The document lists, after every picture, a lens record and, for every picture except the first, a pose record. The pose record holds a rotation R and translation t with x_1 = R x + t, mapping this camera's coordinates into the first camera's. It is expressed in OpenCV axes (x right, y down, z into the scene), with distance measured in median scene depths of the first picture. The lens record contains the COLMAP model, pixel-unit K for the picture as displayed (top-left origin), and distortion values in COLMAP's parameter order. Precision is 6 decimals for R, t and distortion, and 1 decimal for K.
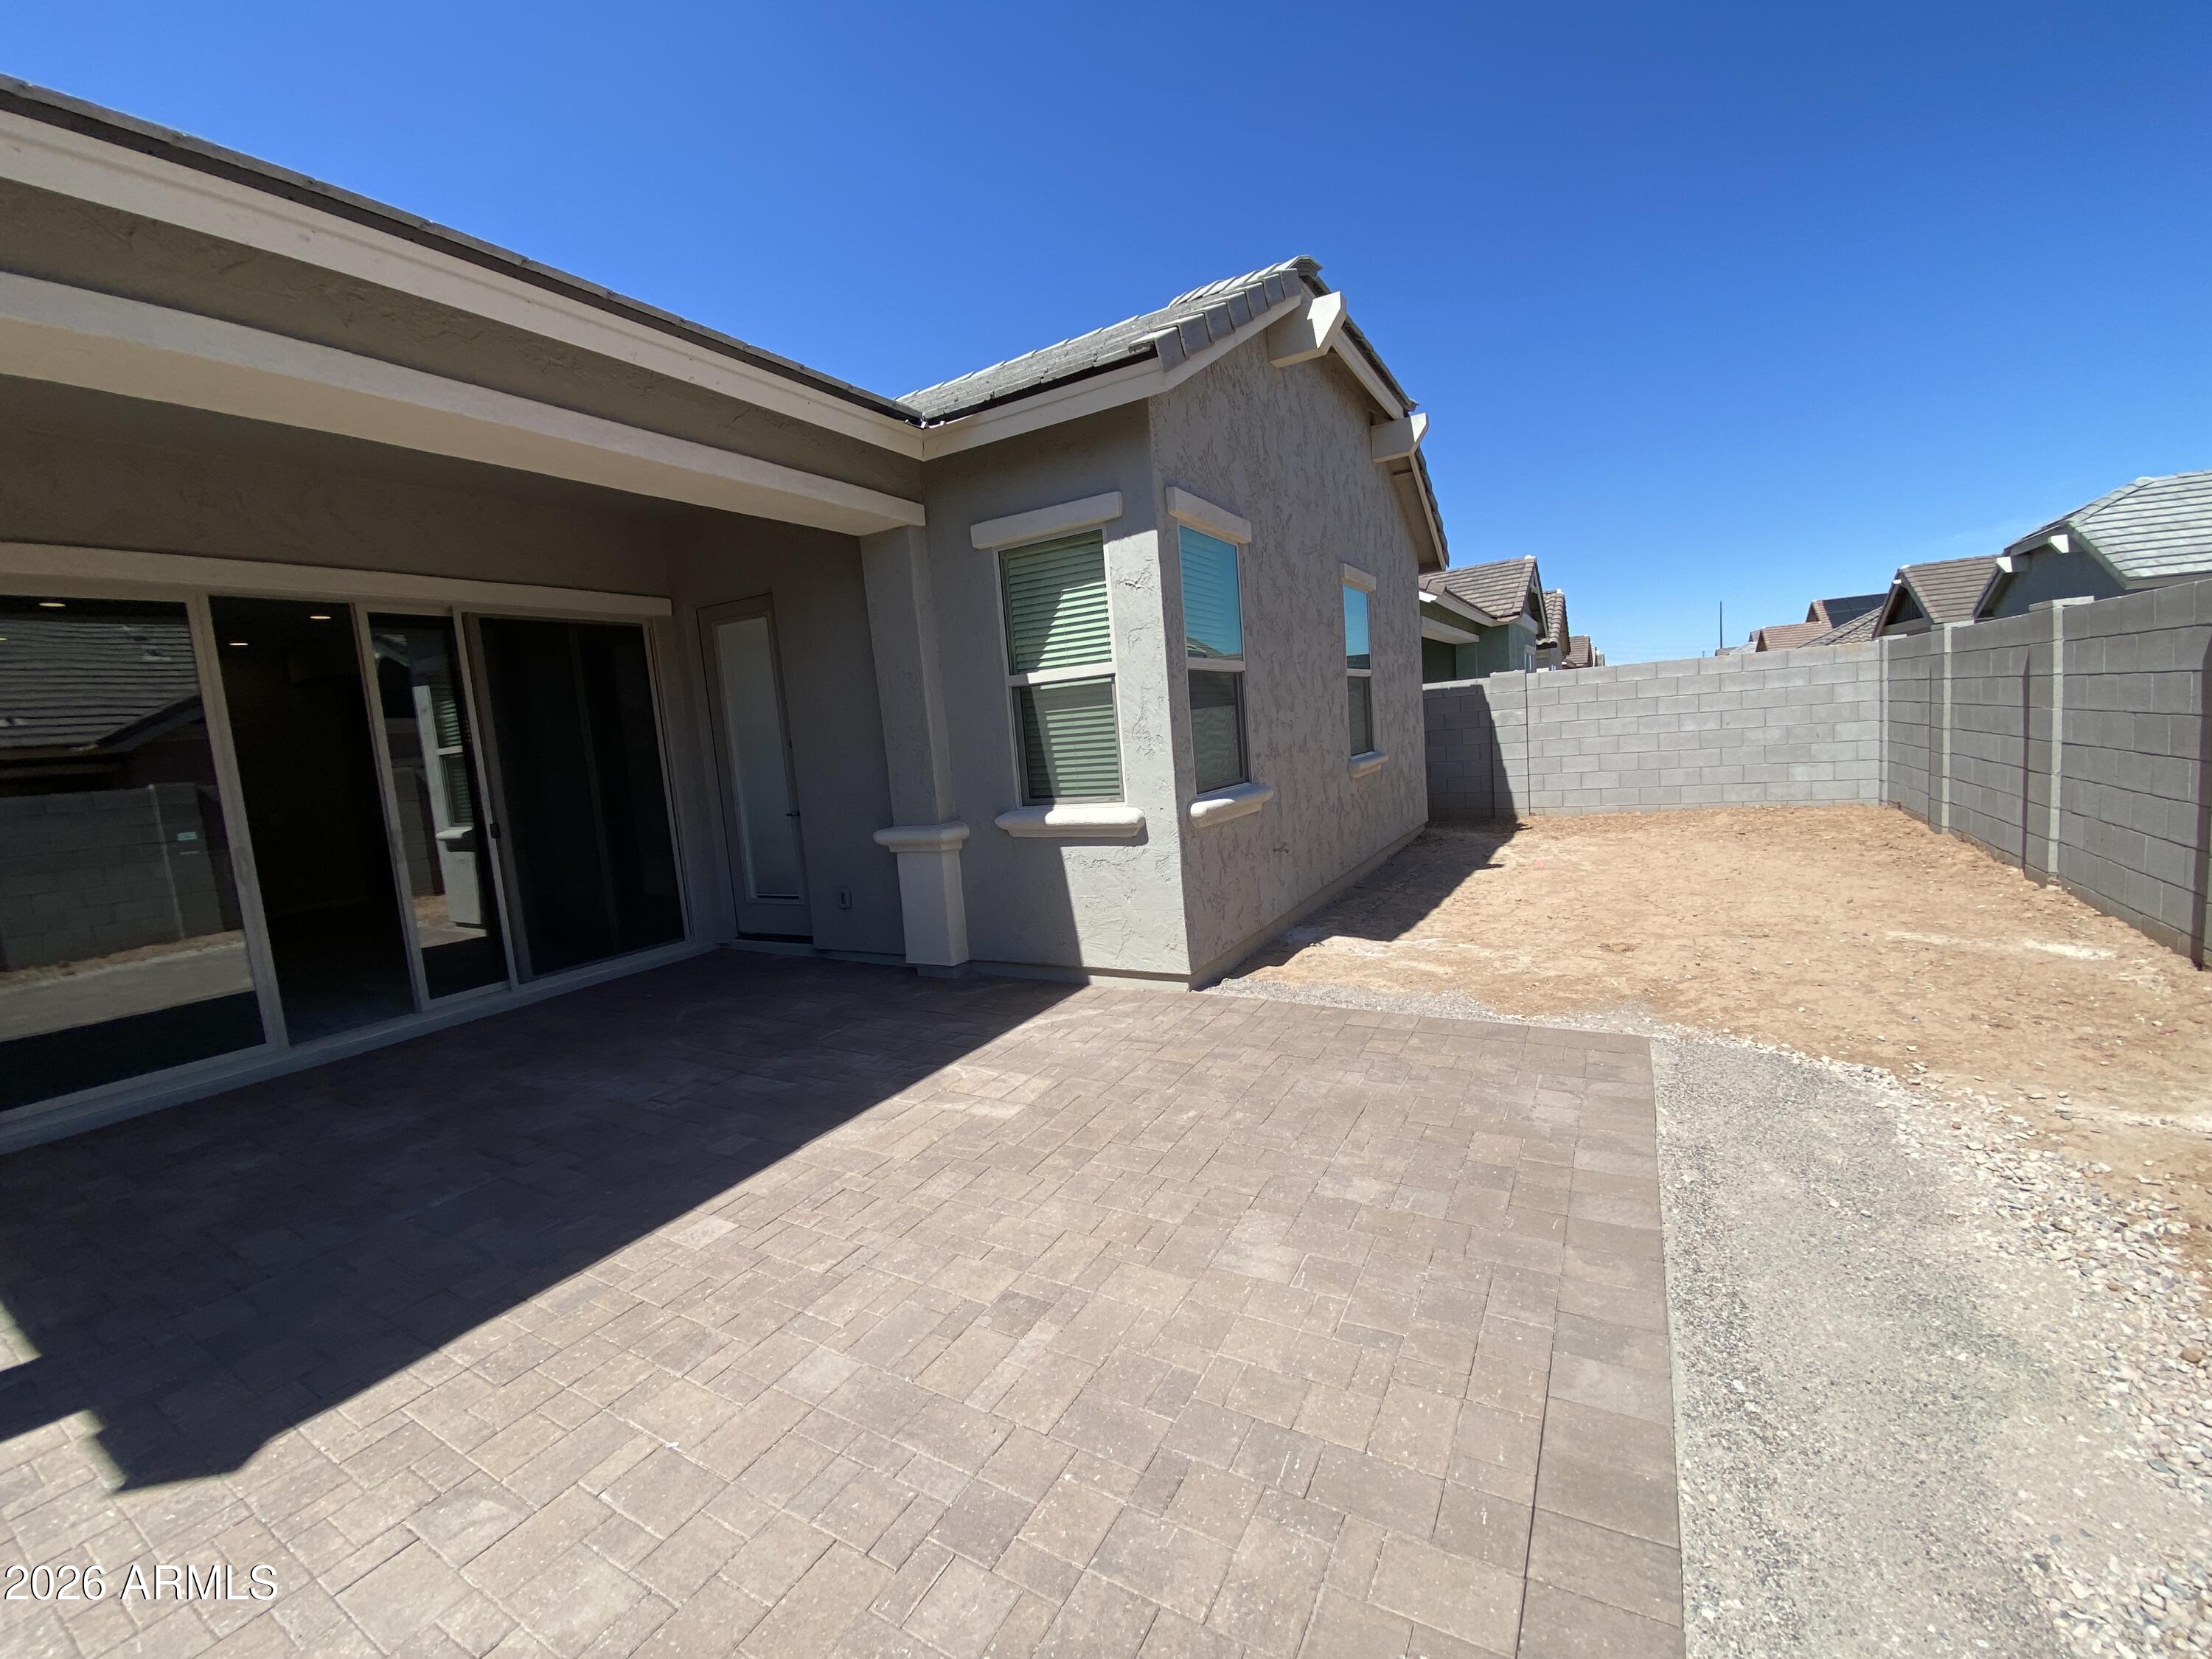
lens RADIAL K [[895.1, 0, 1095.9], [0, 895.1, 830.8], [0, 0, 1]] dist [0.000981, -0.000467]
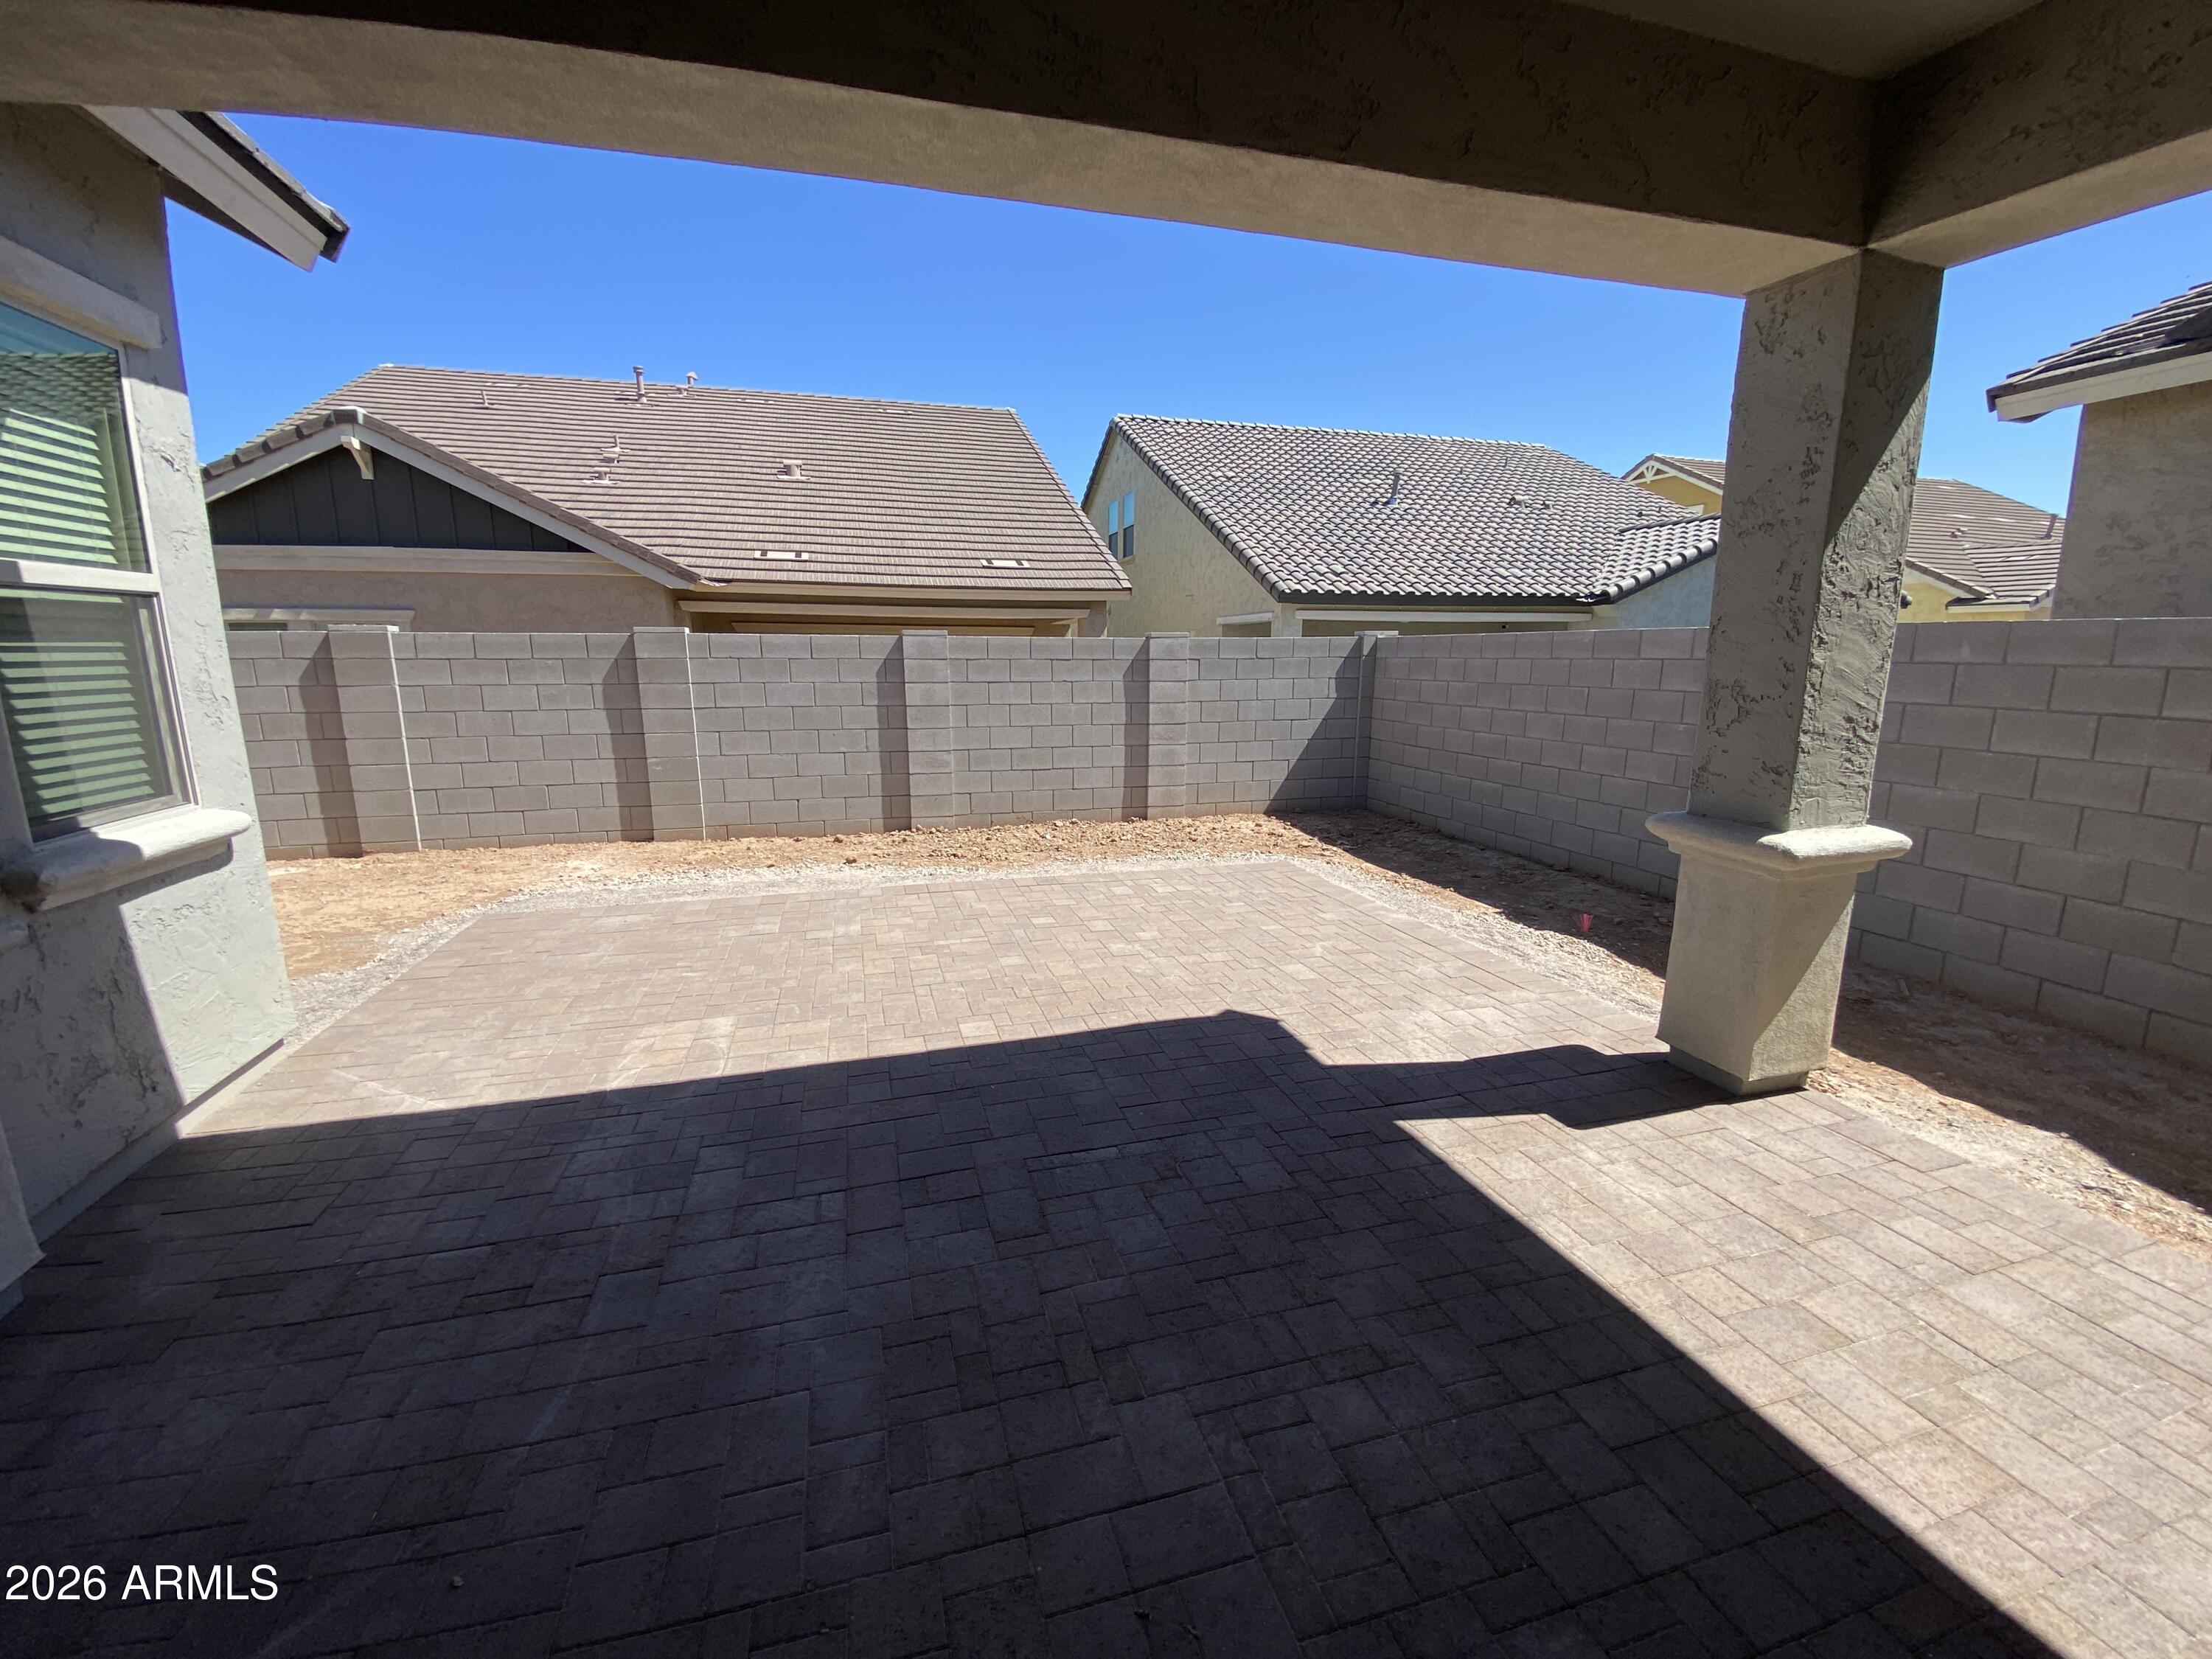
lens RADIAL K [[901.4, 0, 1114.1], [0, 901.4, 842.3], [0, 0, 1]] dist [-0.000529, -0.002326]
pose [[-0.721983, -0.064336, 0.688913, -1.040744], [0.135267, 0.963331, 0.231723, -0.078438], [-0.678560, 0.260487, -0.686806, 1.190881]]
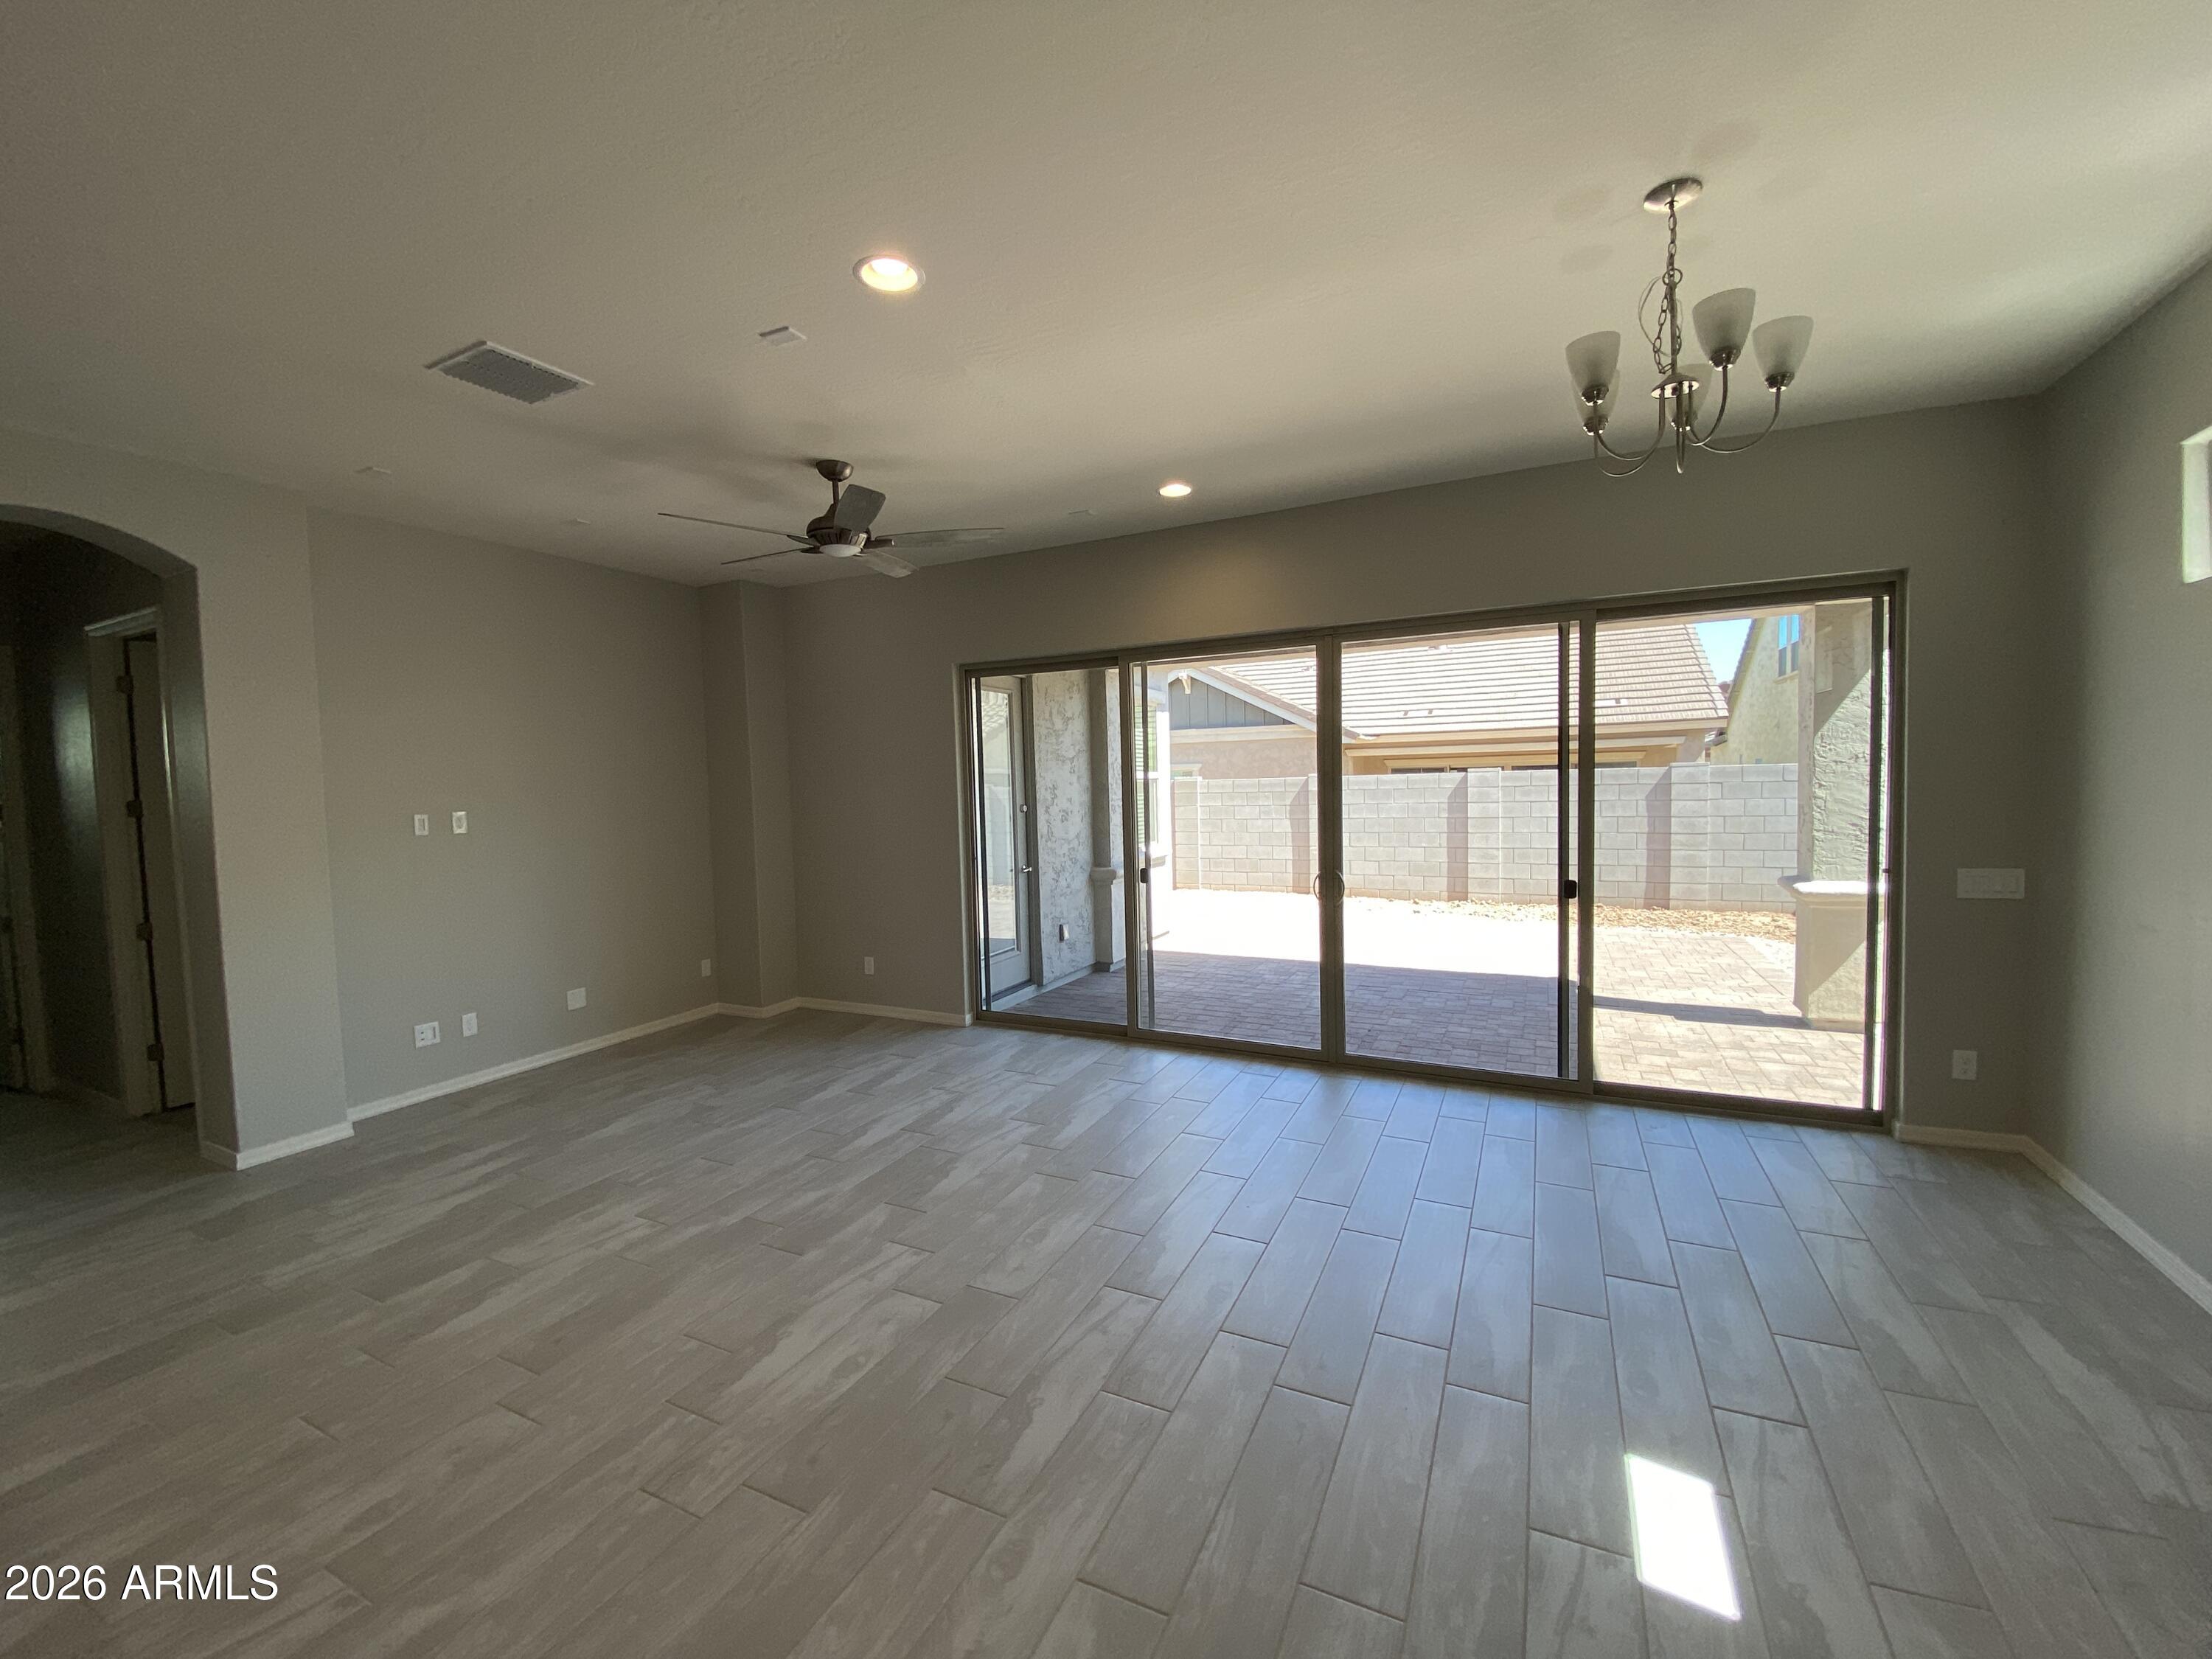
lens RADIAL K [[895.1, 0, 1089.1], [0, 895.1, 839.1], [0, 0, 1]] dist [0.000981, -0.000467]
pose [[-0.061206, 0.015125, 0.998011, -2.280119], [0.147584, 0.989032, -0.005938, -0.069192], [-0.987154, 0.146927, -0.062767, 1.523038]]
